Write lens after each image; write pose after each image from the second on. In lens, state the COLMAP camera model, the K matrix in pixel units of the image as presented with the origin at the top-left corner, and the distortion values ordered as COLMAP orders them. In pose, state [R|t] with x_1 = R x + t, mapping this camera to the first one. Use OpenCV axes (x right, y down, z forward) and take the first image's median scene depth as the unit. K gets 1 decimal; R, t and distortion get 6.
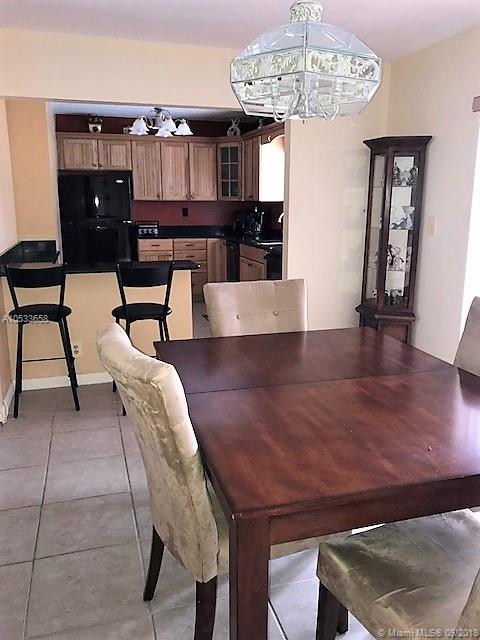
lens RADIAL K [[513.2, 0, 242.4], [0, 513.2, 317.1], [0, 0, 1]] dist [0.042899, -0.036729]
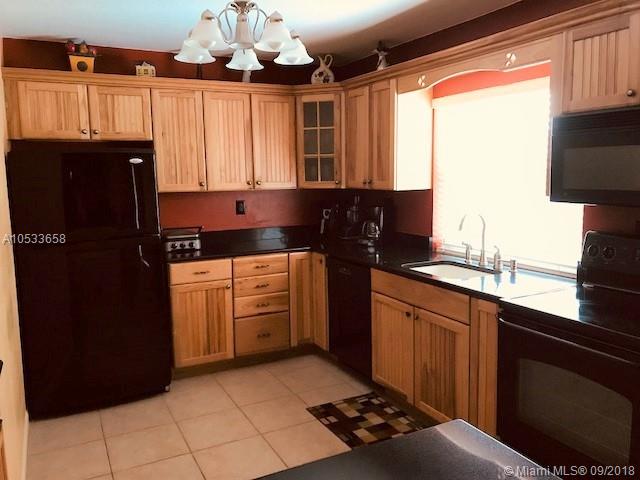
lens RADIAL K [[513.2, 0, 315.8], [0, 513.2, 240.8], [0, 0, 1]] dist [0.042899, -0.036729]
pose [[0.983031, -0.042091, 0.178547, -0.142517], [0.057746, 0.994841, -0.083407, -0.117163], [-0.174116, 0.092302, 0.980390, 0.423702]]
